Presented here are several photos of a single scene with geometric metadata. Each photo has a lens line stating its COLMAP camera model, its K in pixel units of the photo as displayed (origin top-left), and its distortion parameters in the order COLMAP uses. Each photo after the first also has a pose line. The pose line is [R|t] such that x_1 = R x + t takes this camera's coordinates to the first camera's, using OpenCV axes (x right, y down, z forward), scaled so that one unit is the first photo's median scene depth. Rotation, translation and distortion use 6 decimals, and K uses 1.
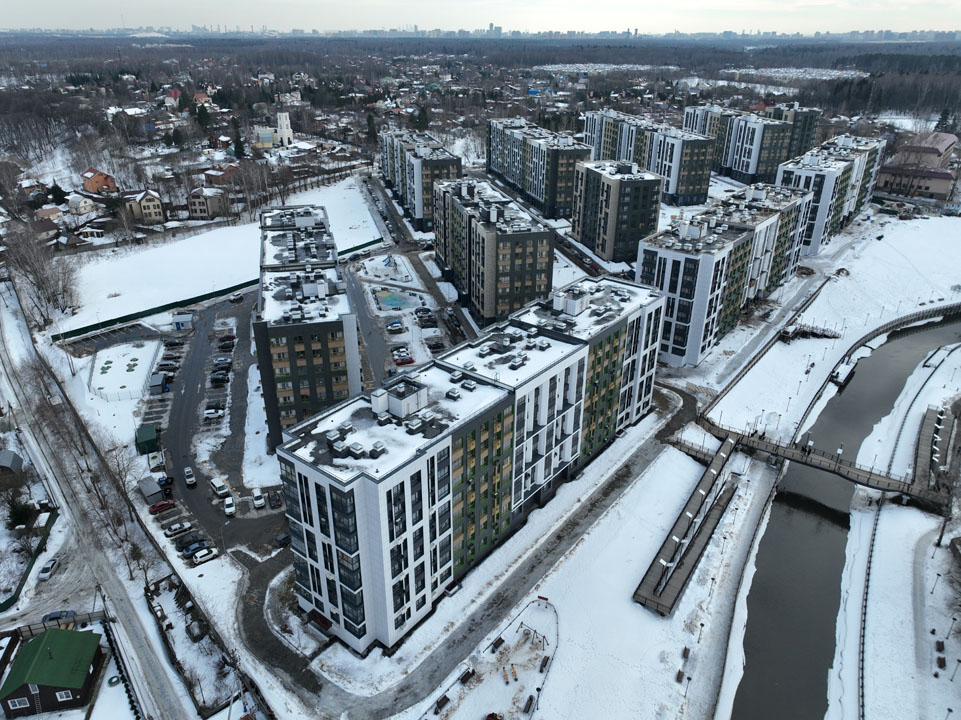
lens RADIAL K [[675.2, 0, 484.2], [0, 675.2, 352.3], [0, 0, 1]] dist [0.003844, 0.002882]
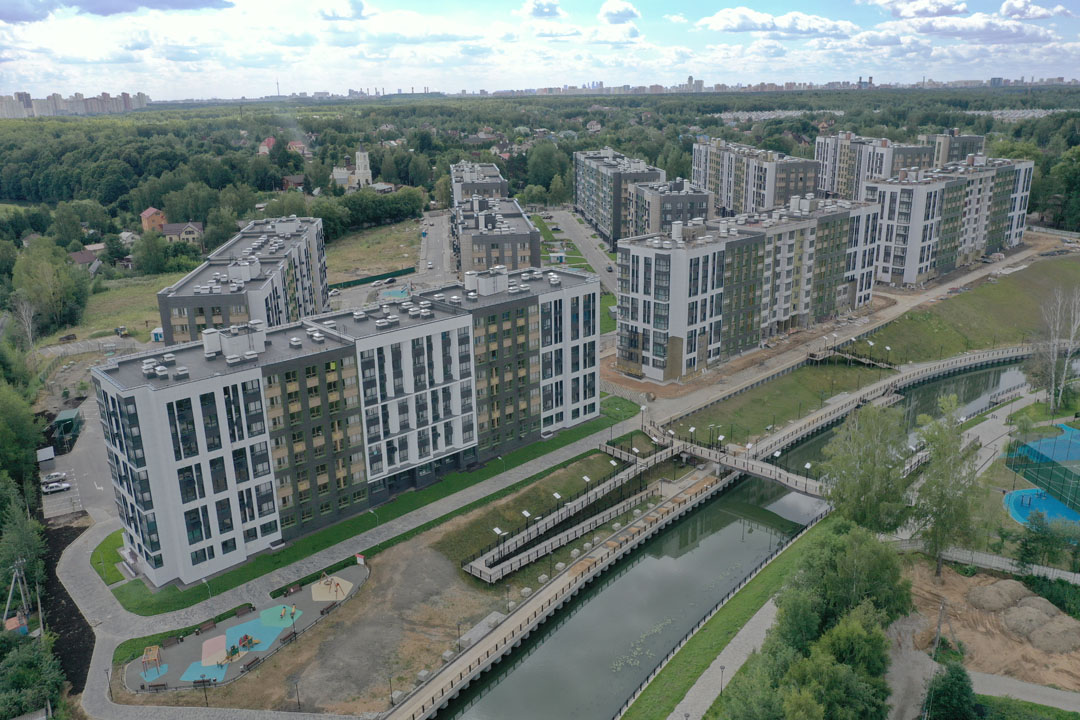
lens RADIAL K [[851.2, 0, 540.0], [0, 851.2, 360.0], [0, 0, 1]] dist [-0.003192, -0.003551]
pose [[0.986842, 0.023685, -0.159942, 0.227243], [-0.044926, 0.990426, -0.130528, 0.104382], [0.155319, 0.135996, 0.978459, -0.067996]]
